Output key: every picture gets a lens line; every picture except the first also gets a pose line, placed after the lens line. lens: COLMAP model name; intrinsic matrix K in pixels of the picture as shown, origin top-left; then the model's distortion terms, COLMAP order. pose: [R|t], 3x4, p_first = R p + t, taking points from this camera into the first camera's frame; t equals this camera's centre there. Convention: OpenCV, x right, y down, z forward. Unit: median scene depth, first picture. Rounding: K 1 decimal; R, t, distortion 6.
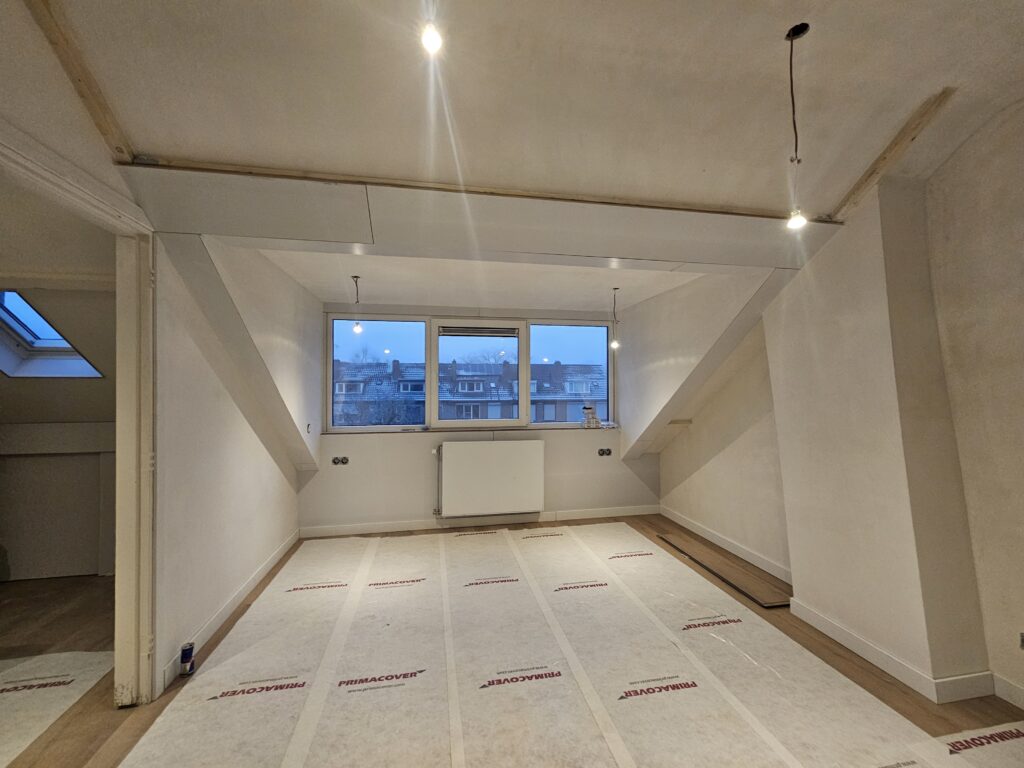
lens RADIAL K [[420.5, 0, 510.4], [0, 420.5, 380.0], [0, 0, 1]] dist [0.000300, 0.000756]
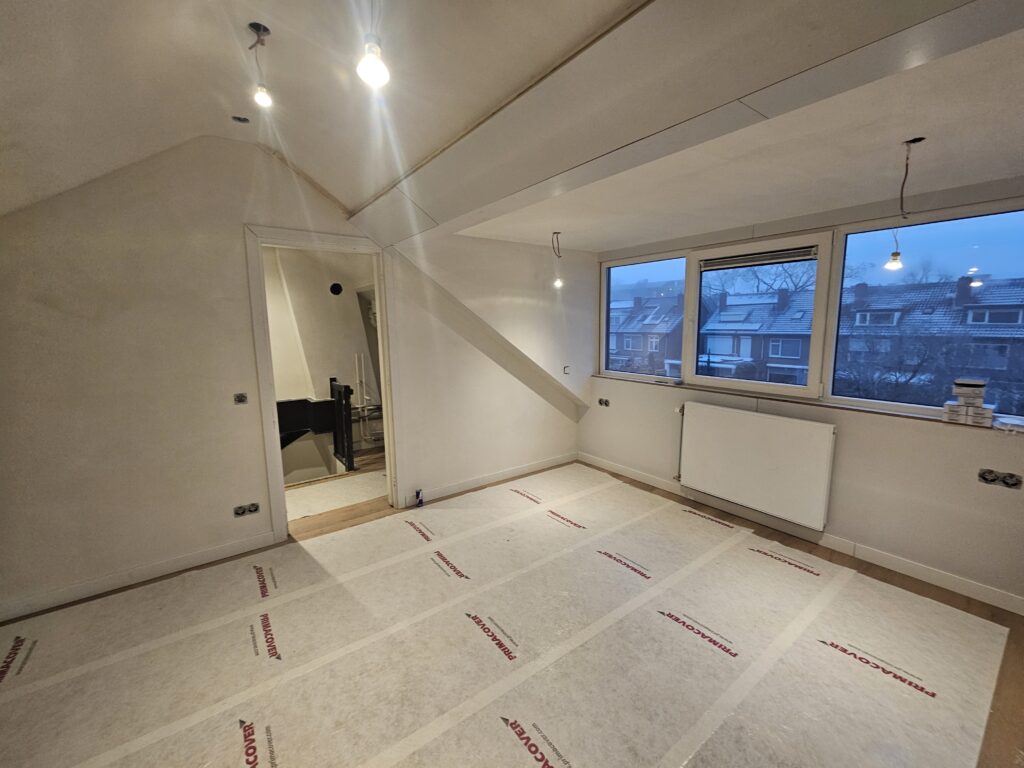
lens RADIAL K [[420.5, 0, 510.4], [0, 420.5, 380.0], [0, 0, 1]] dist [0.000300, 0.000756]
pose [[0.431613, 0.121740, -0.893806, 0.508858], [0.027303, 0.988634, 0.147841, -0.035492], [0.901646, -0.088214, 0.423383, 0.372936]]
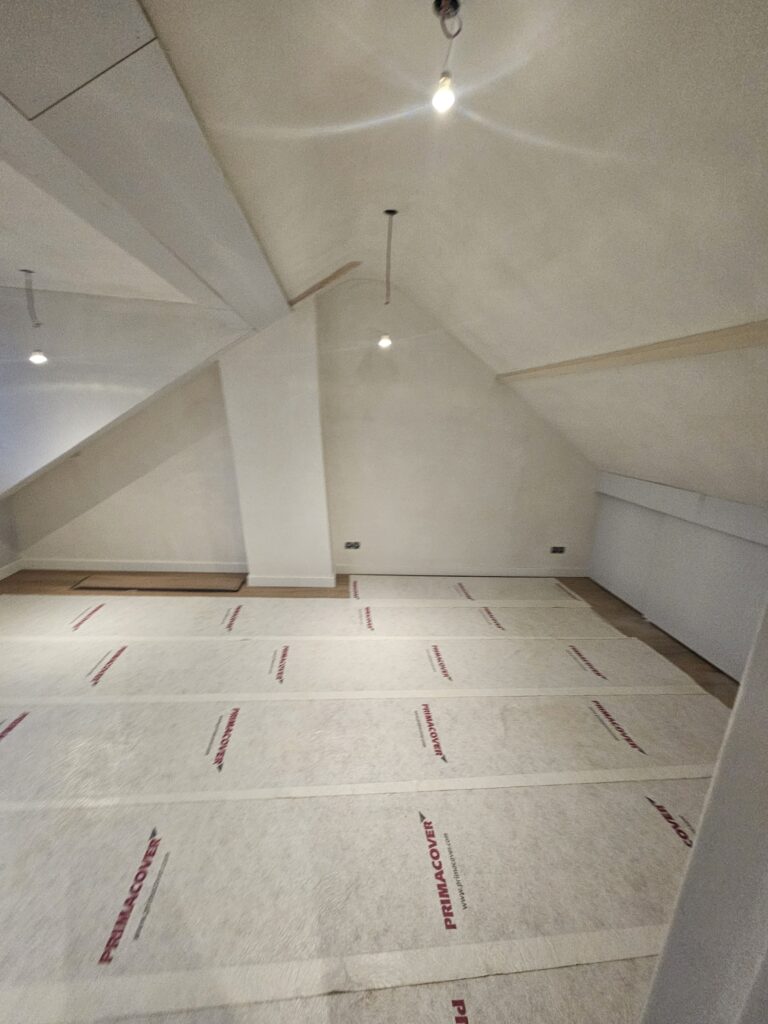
lens RADIAL K [[420.5, 0, 384.0], [0, 420.5, 512.0], [0, 0, 1]] dist [0.000300, 0.000756]
pose [[0.078776, -0.226471, 0.970827, -0.454160], [-0.079980, 0.969278, 0.232600, -0.044442], [-0.993679, -0.095970, 0.058243, 0.348485]]
